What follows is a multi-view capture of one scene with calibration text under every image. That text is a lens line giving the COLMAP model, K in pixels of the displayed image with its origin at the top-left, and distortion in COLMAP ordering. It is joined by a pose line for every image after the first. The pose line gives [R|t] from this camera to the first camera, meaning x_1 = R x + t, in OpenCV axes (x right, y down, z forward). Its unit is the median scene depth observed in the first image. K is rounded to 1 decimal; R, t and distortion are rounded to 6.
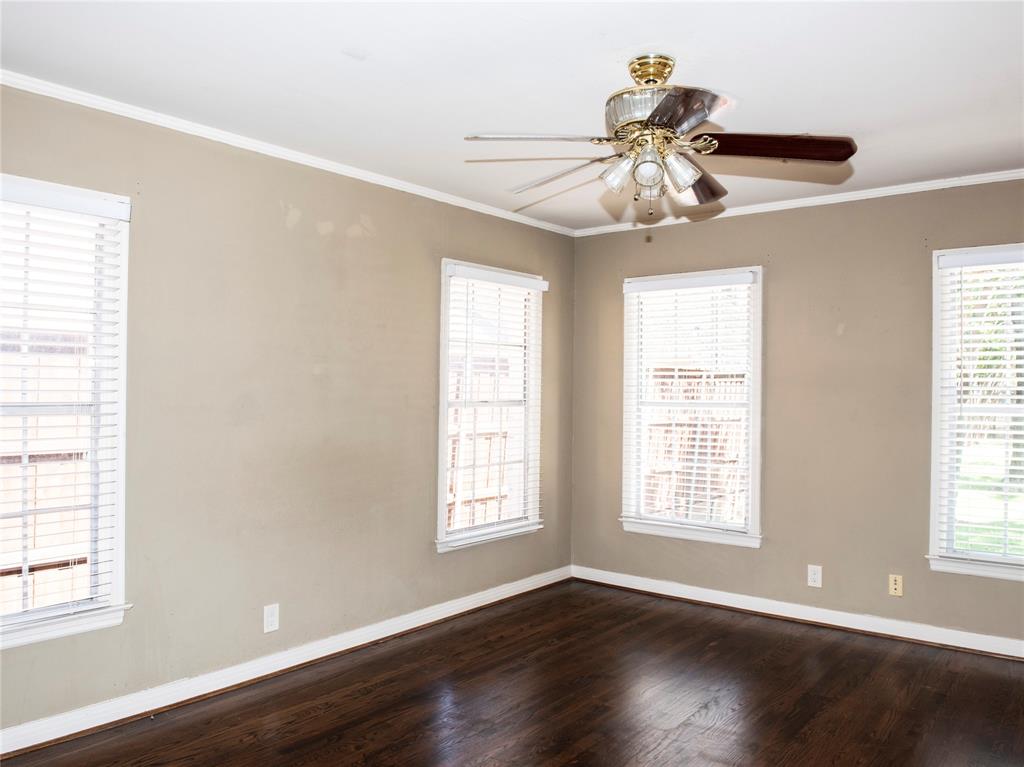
lens RADIAL K [[788.3, 0, 499.5], [0, 788.3, 383.7], [0, 0, 1]] dist [-0.044893, -0.003676]
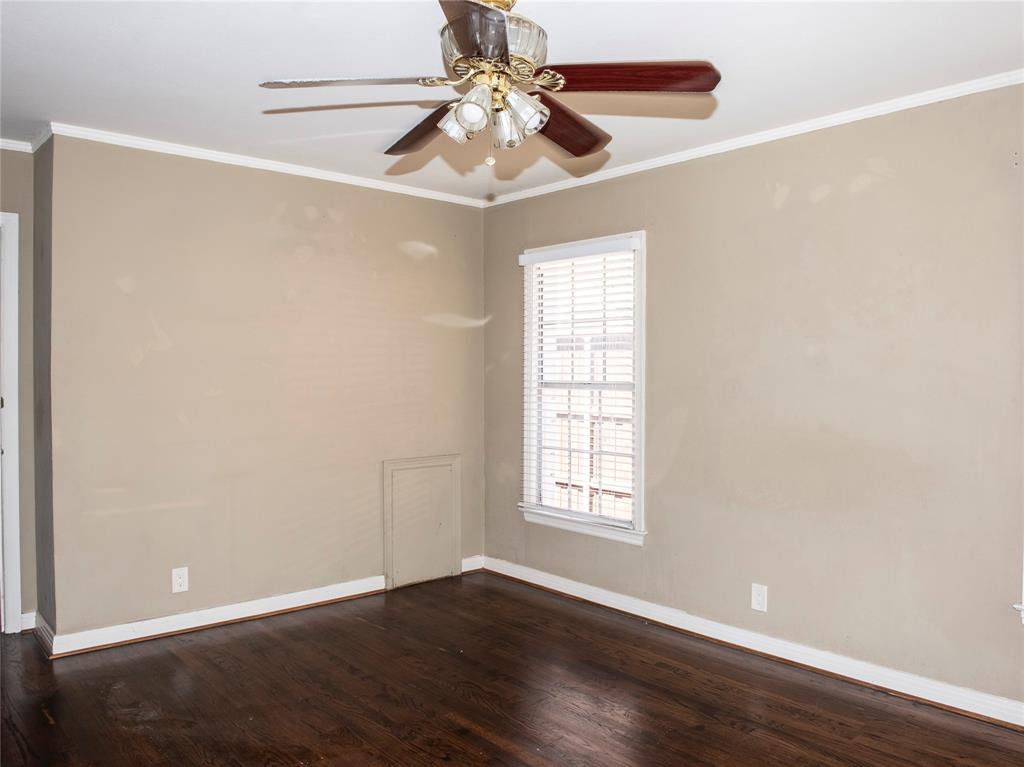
lens RADIAL K [[788.3, 0, 499.5], [0, 788.3, 383.7], [0, 0, 1]] dist [-0.044893, -0.003676]
pose [[-0.166636, 0.014645, -0.985910, 0.851327], [0.003287, 0.999892, 0.014297, 0.004355], [0.986013, -0.000859, -0.166667, 0.925347]]
